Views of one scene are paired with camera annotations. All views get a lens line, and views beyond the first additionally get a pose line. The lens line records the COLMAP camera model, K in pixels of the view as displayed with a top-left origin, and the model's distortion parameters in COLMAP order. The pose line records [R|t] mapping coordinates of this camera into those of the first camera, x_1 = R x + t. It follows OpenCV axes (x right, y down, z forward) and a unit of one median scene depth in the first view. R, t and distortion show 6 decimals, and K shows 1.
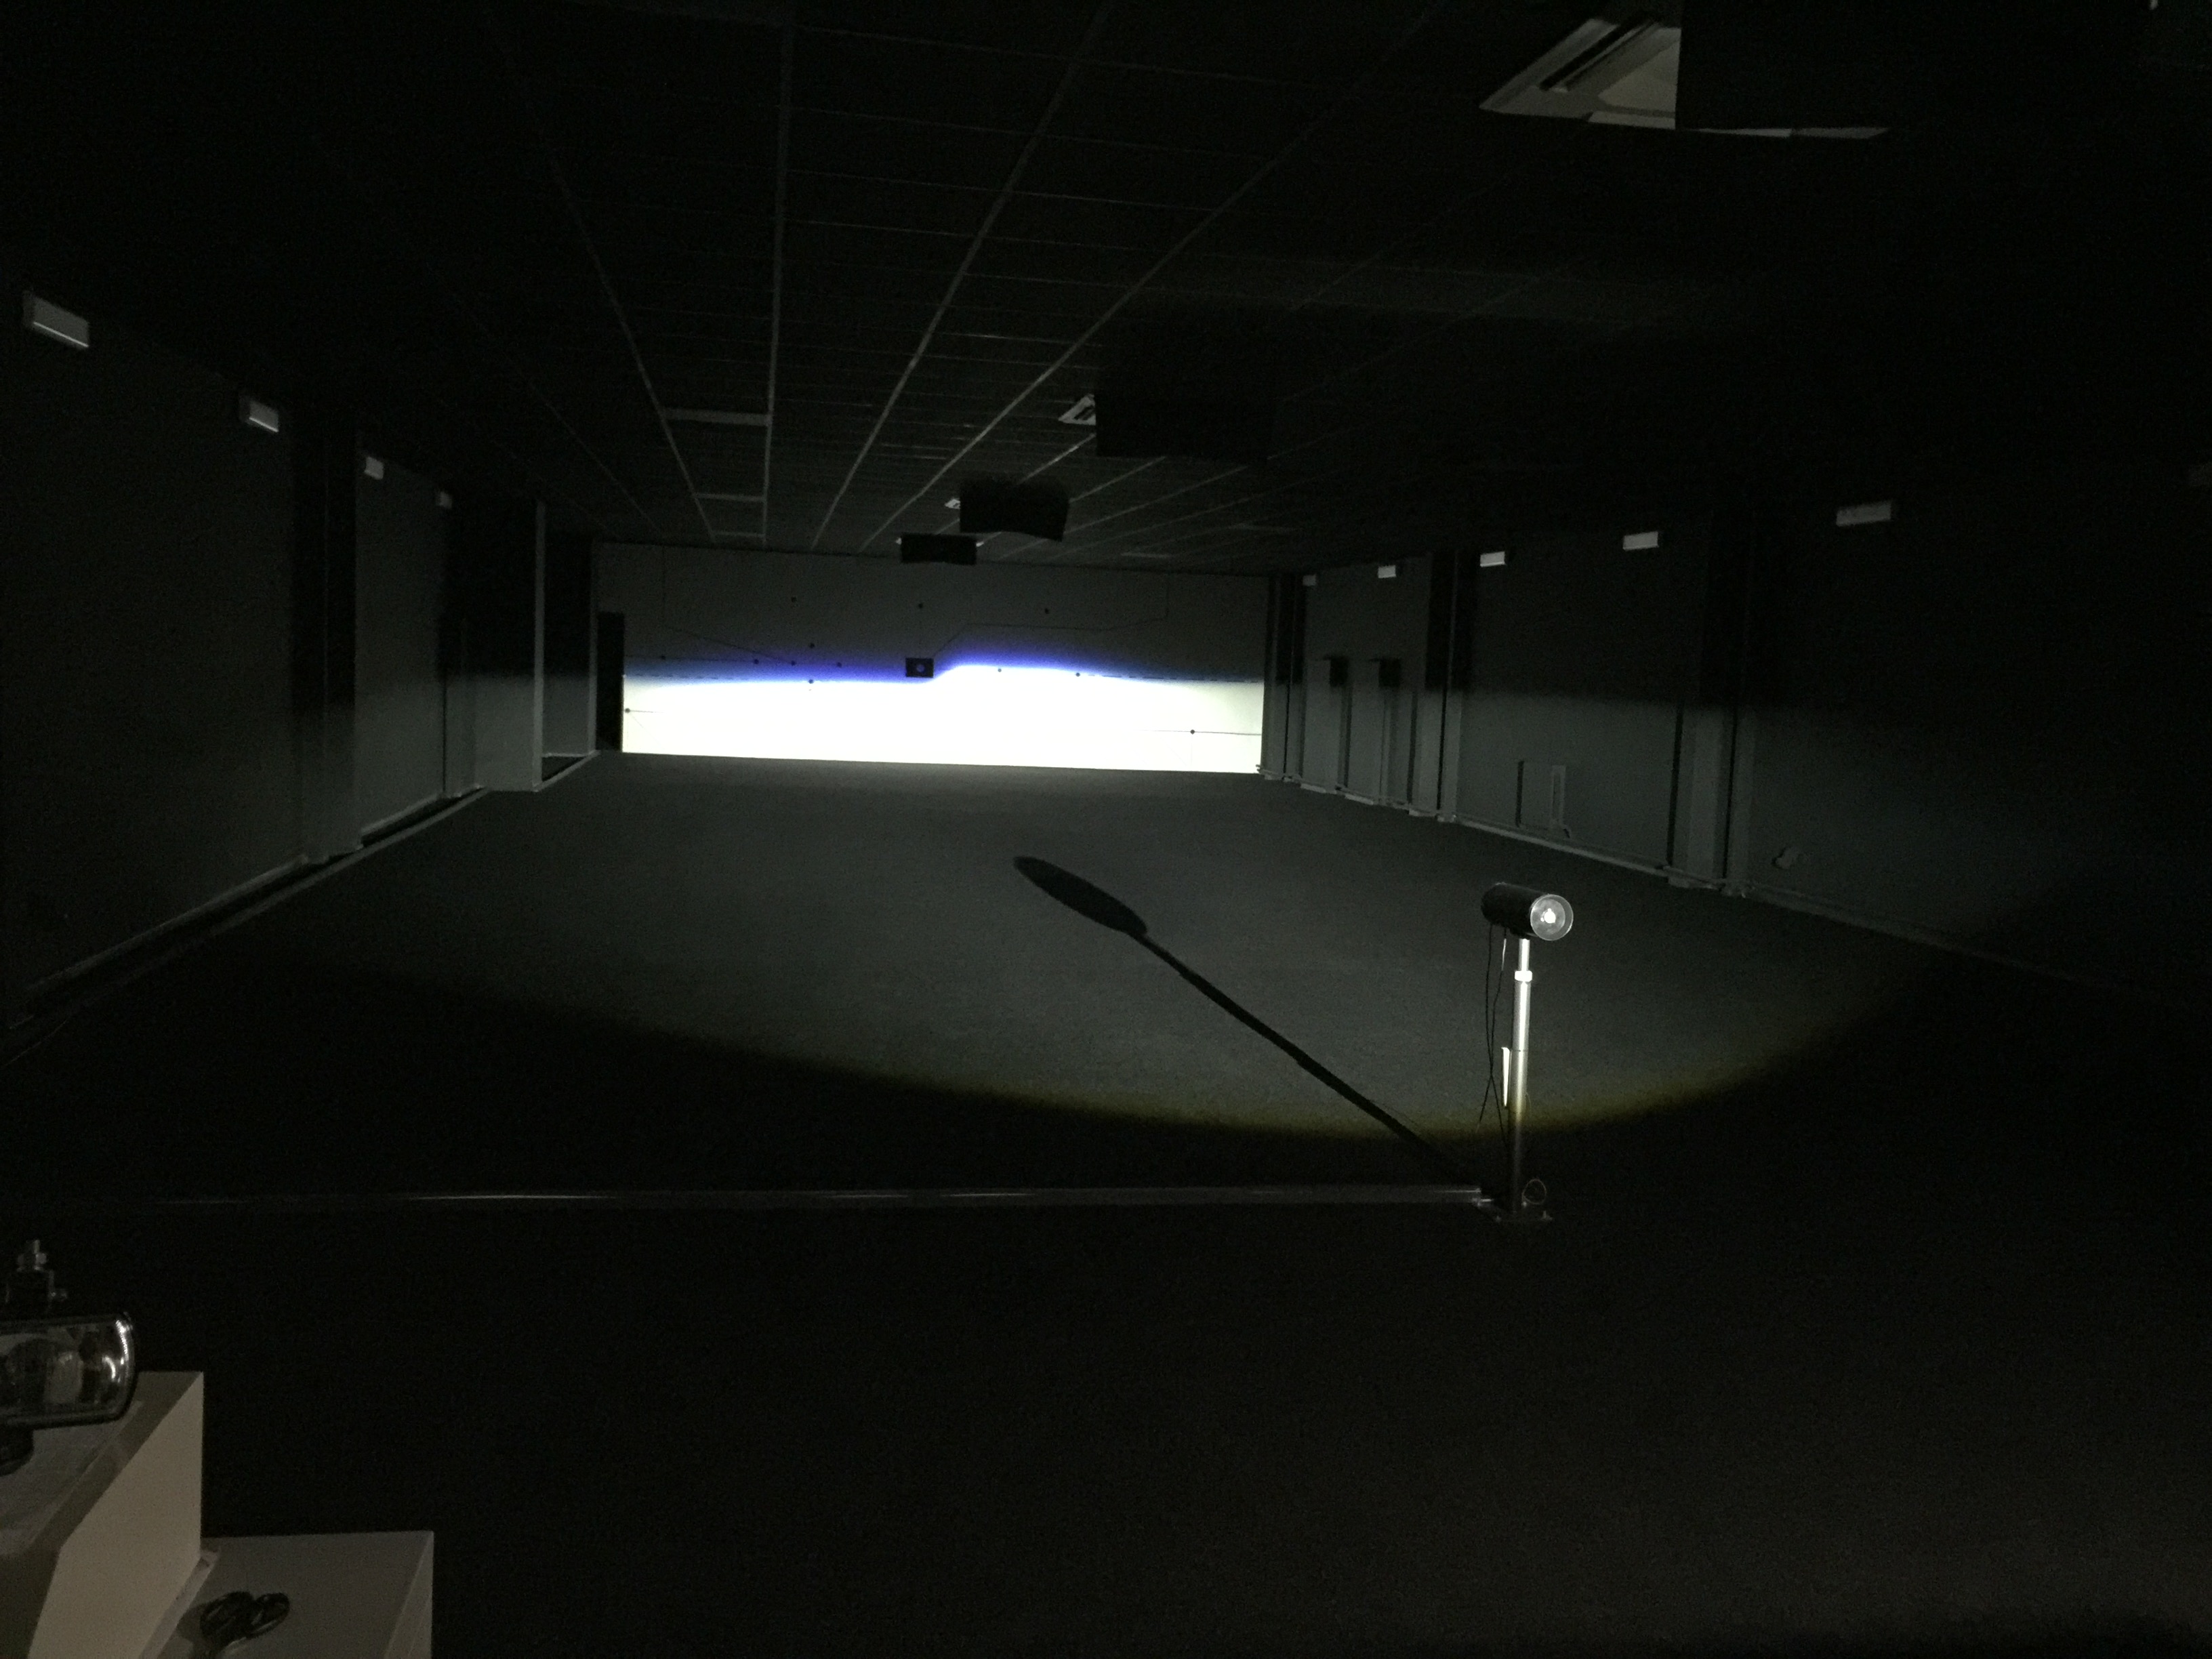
lens RADIAL K [[1915.2, 0, 1106.0], [0, 1915.2, 829.5], [0, 0, 1]] dist [0.050432, -0.002316]
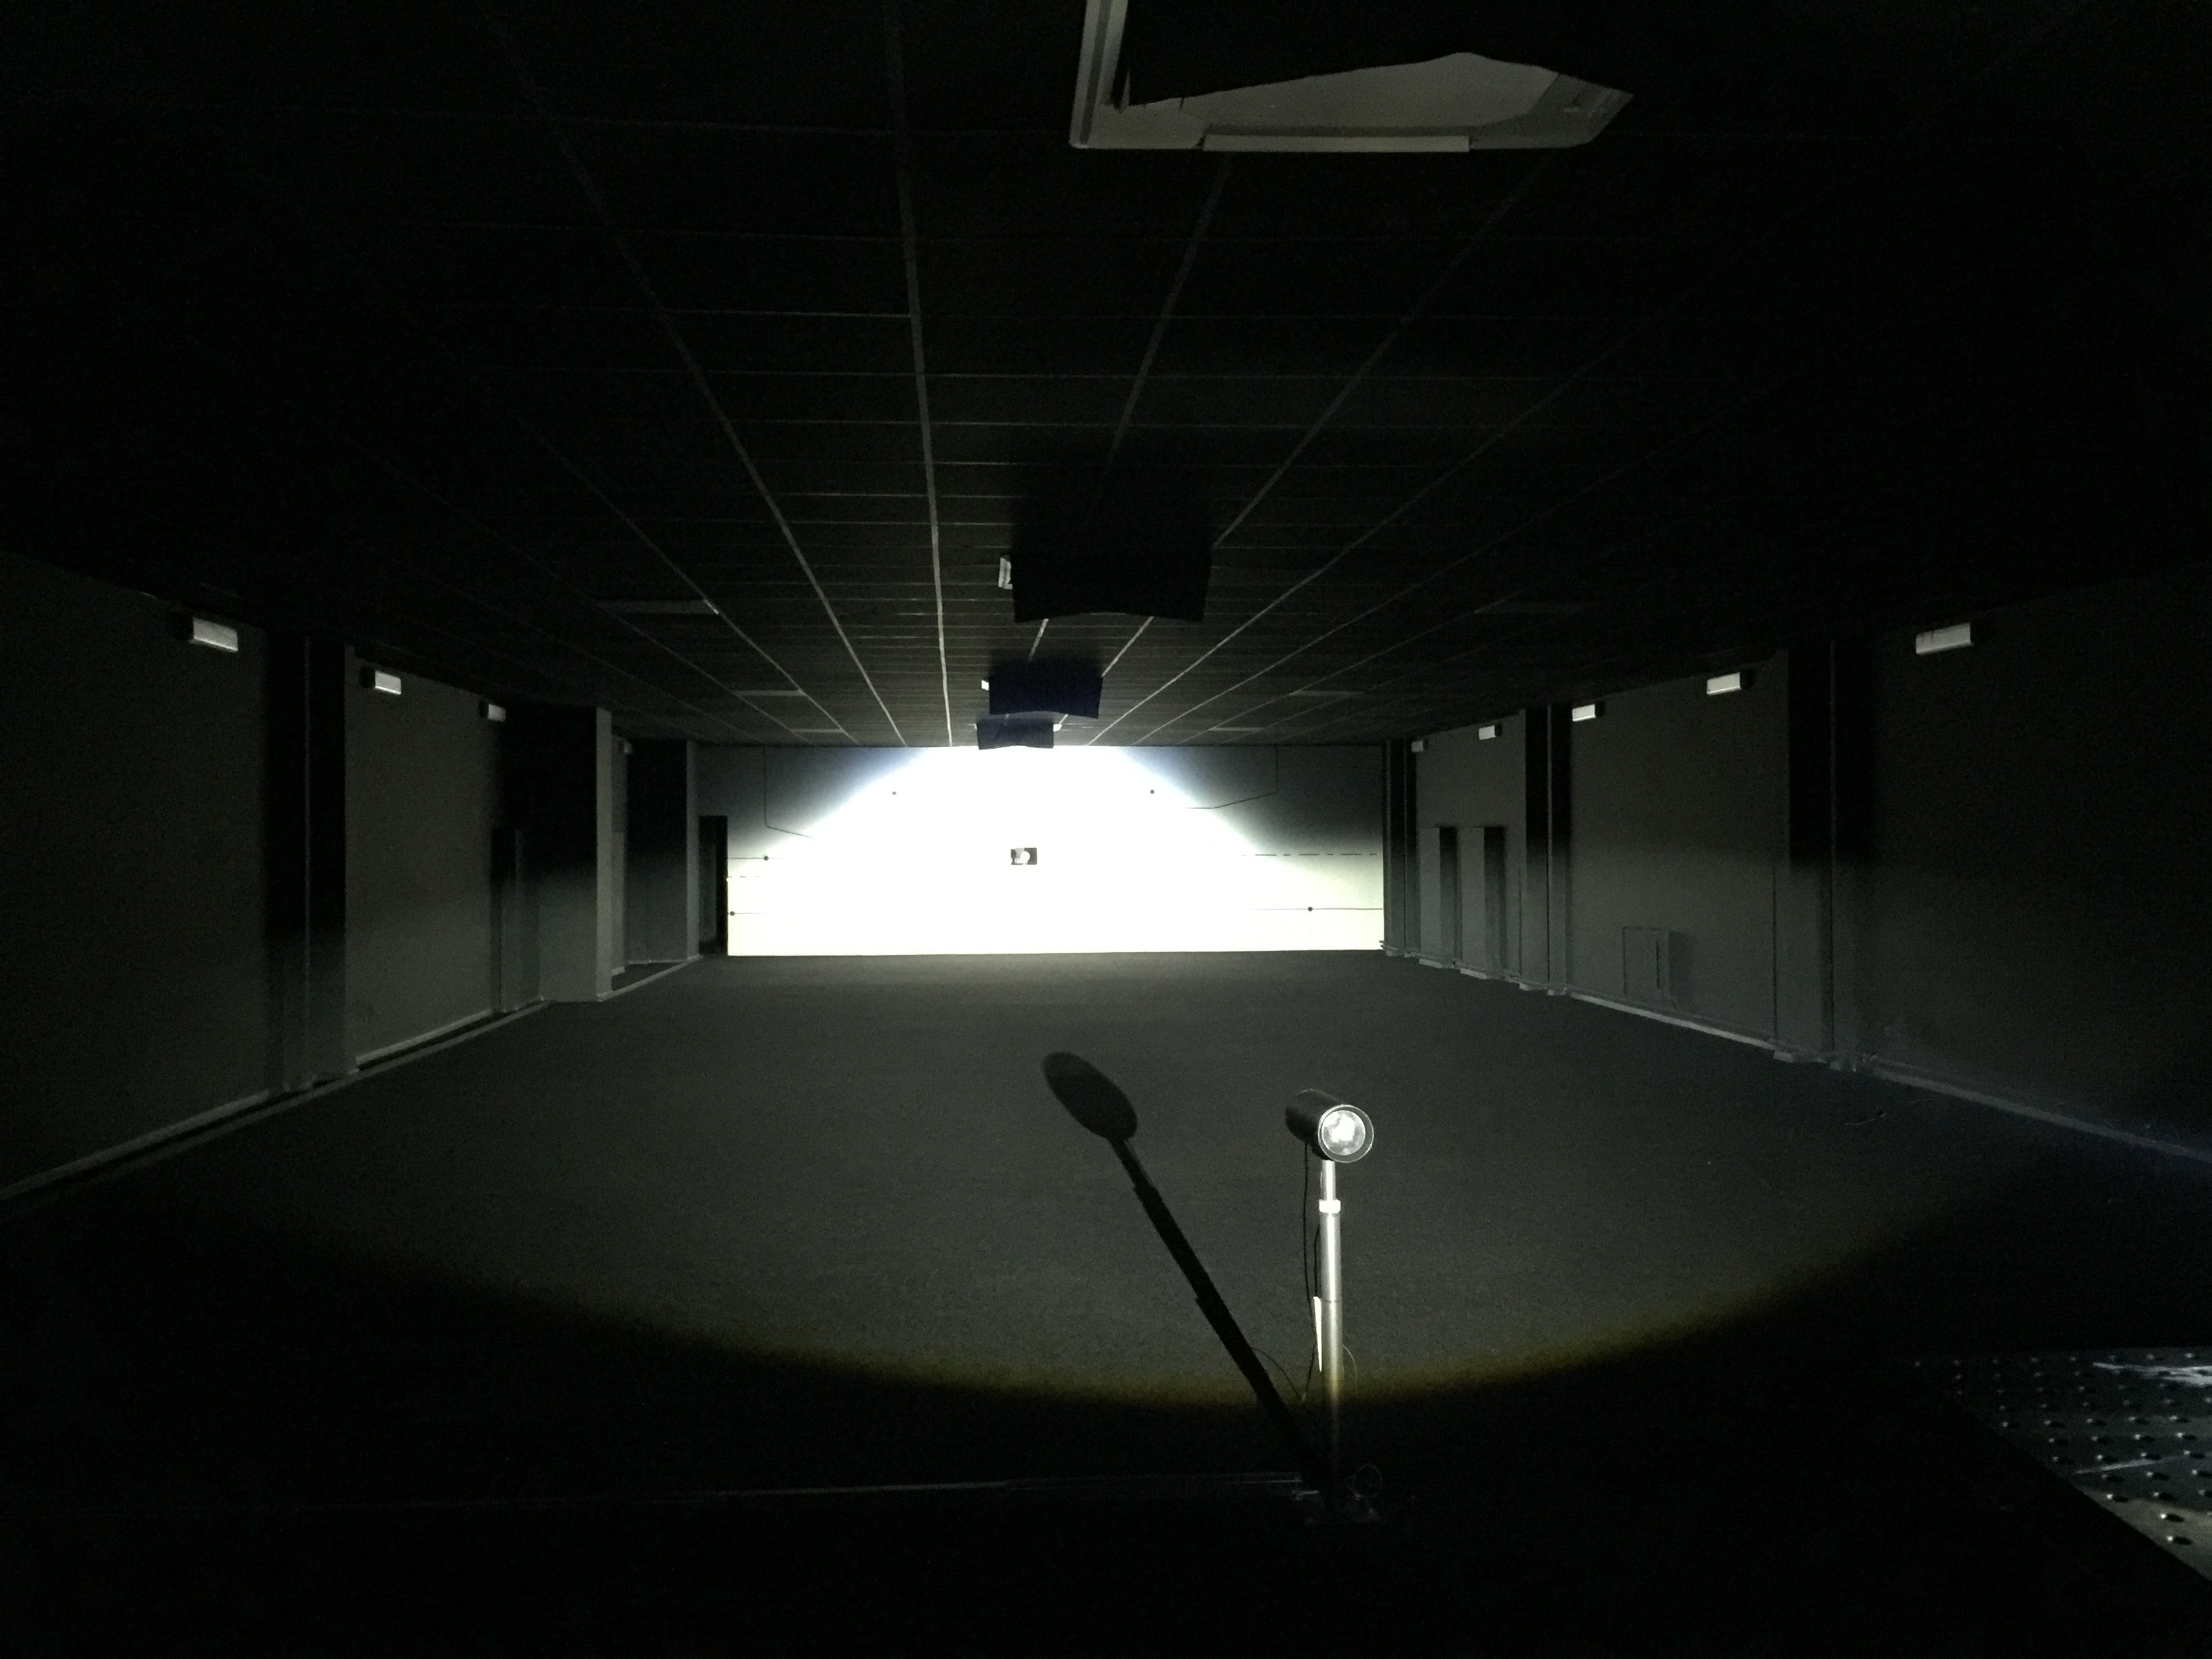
lens RADIAL K [[1915.2, 0, 1106.0], [0, 1915.2, 829.5], [0, 0, 1]] dist [0.050432, -0.002316]
pose [[0.993663, -0.048406, -0.101446, 0.081766], [0.038544, 0.994537, -0.097012, -0.002577], [0.105587, 0.092487, 0.990100, 0.067356]]
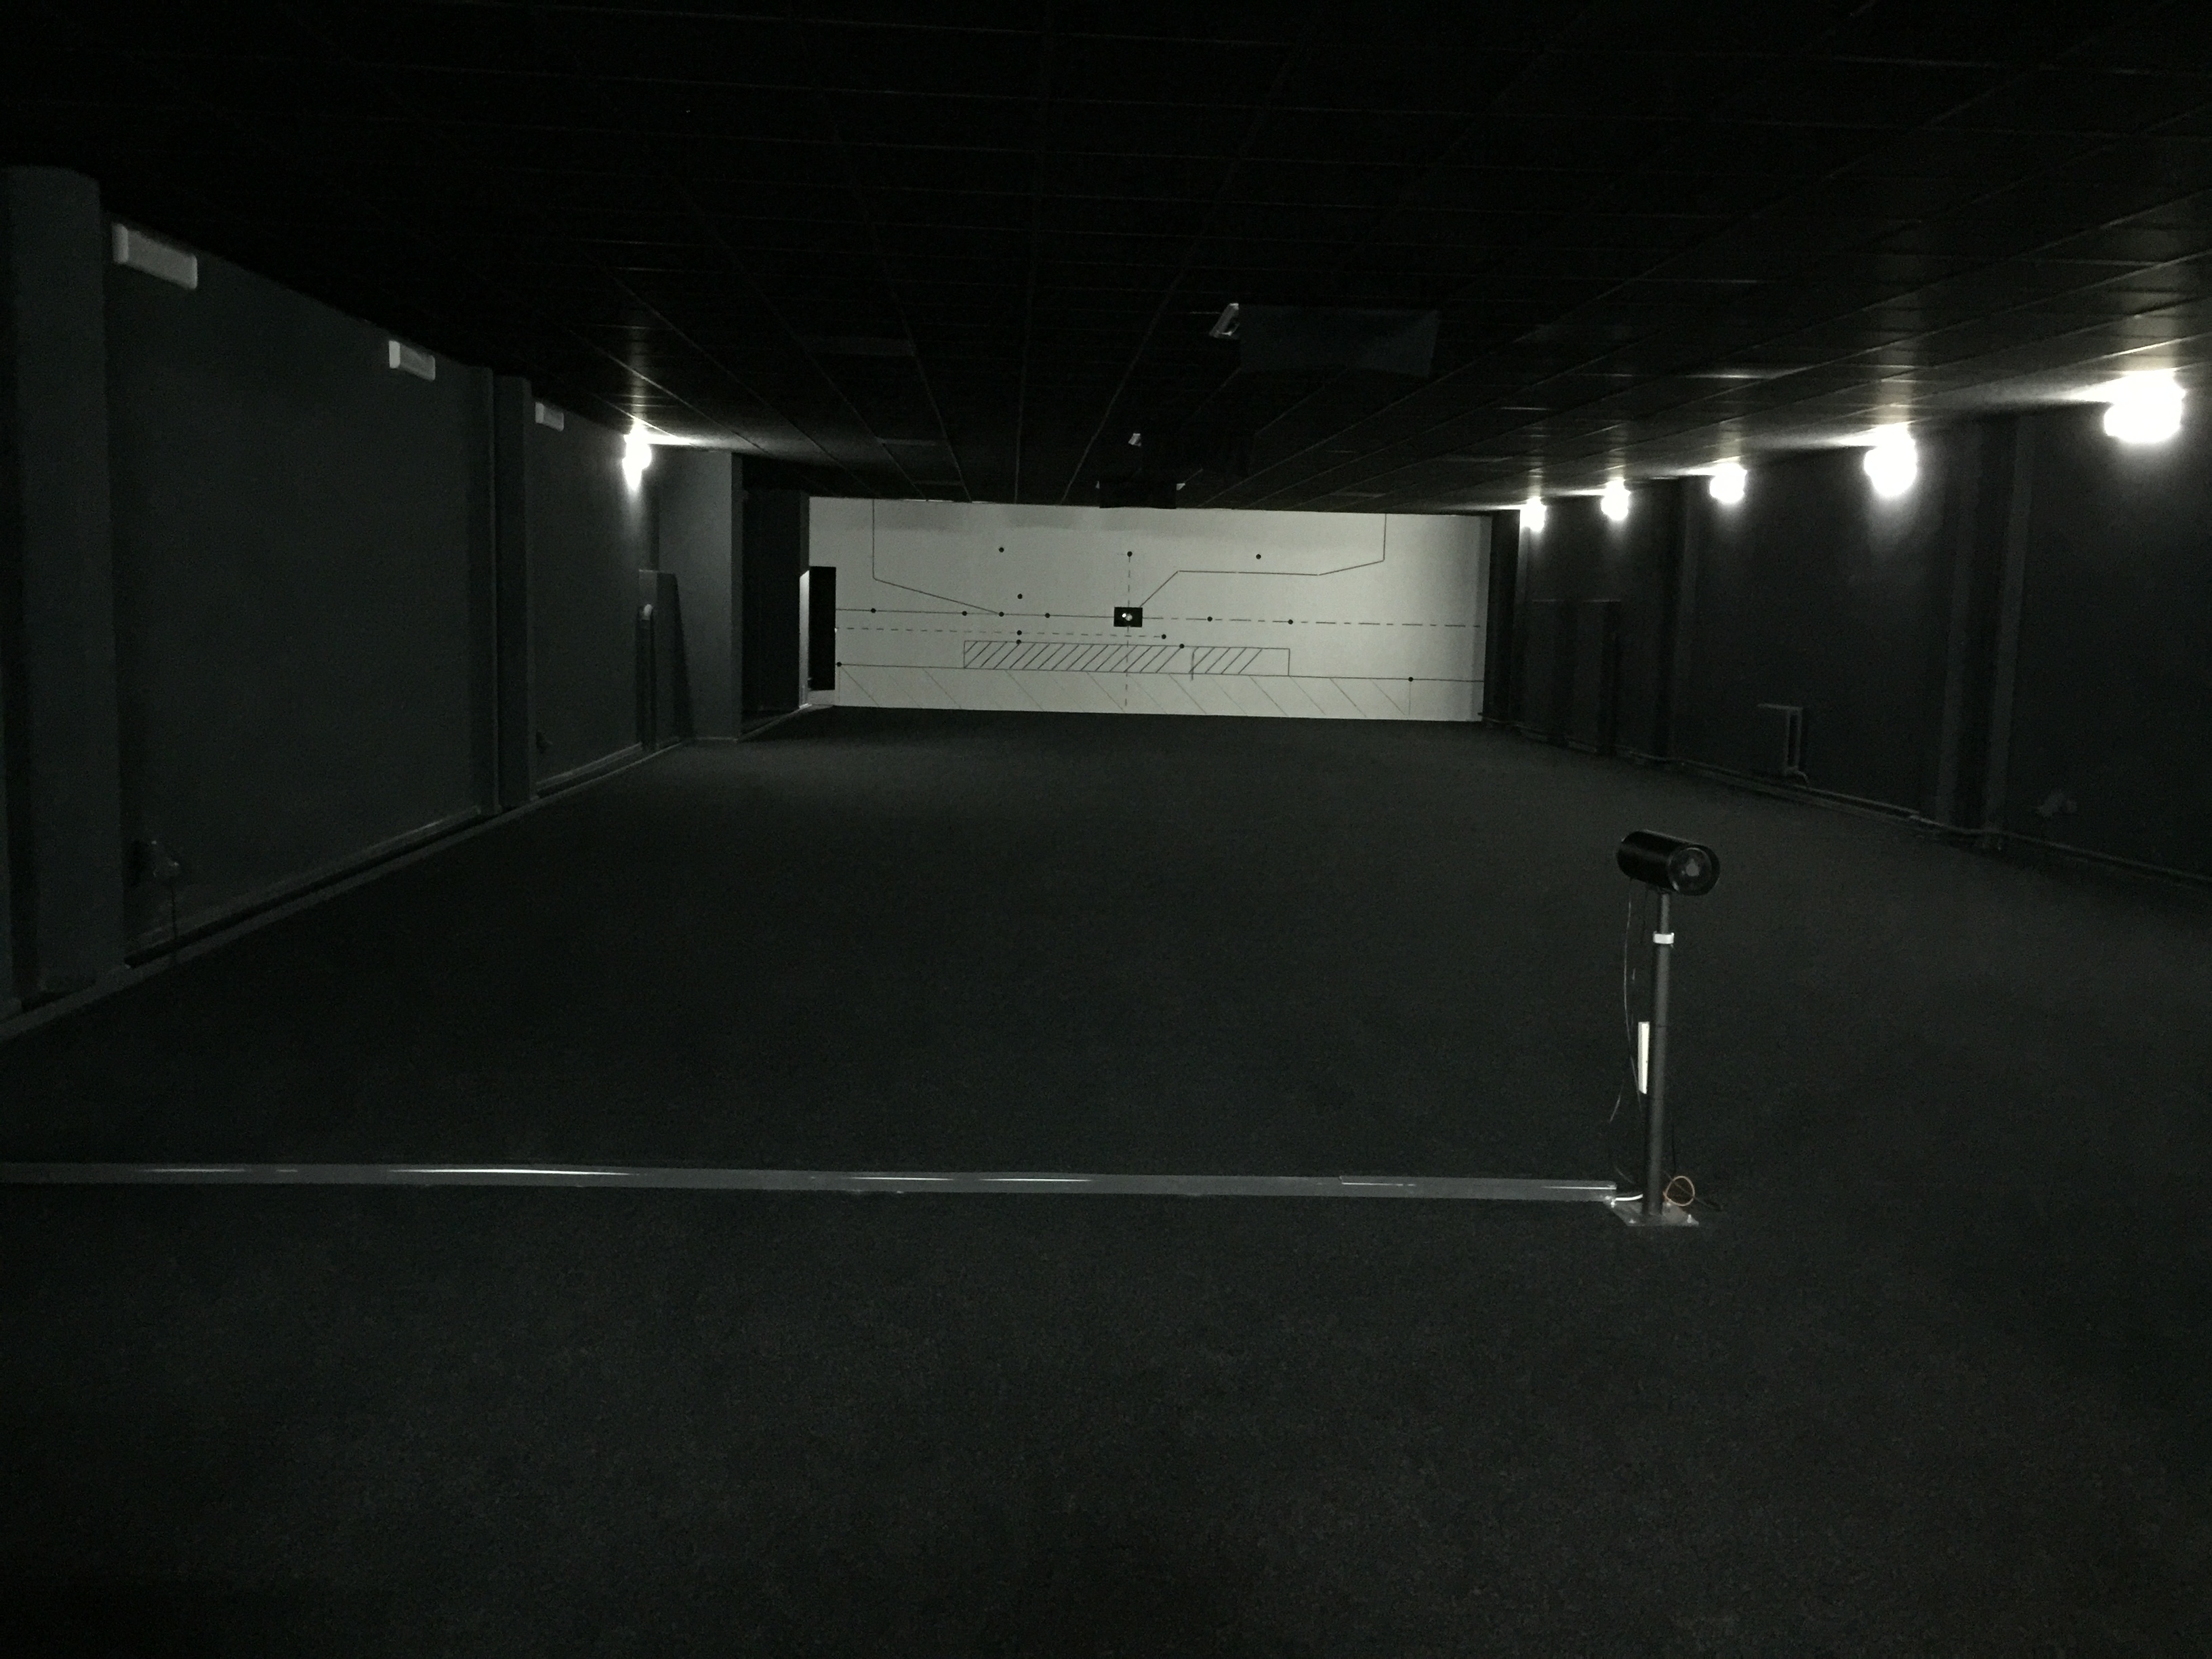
lens RADIAL K [[1906.0, 0, 1088.1], [0, 1906.0, 834.5], [0, 0, 1]] dist [0.043582, -0.003768]
pose [[0.990490, -0.000595, -0.137584, 0.031390], [0.004254, 0.999645, 0.026302, 0.002903], [0.137520, -0.026637, 0.990141, 0.049913]]
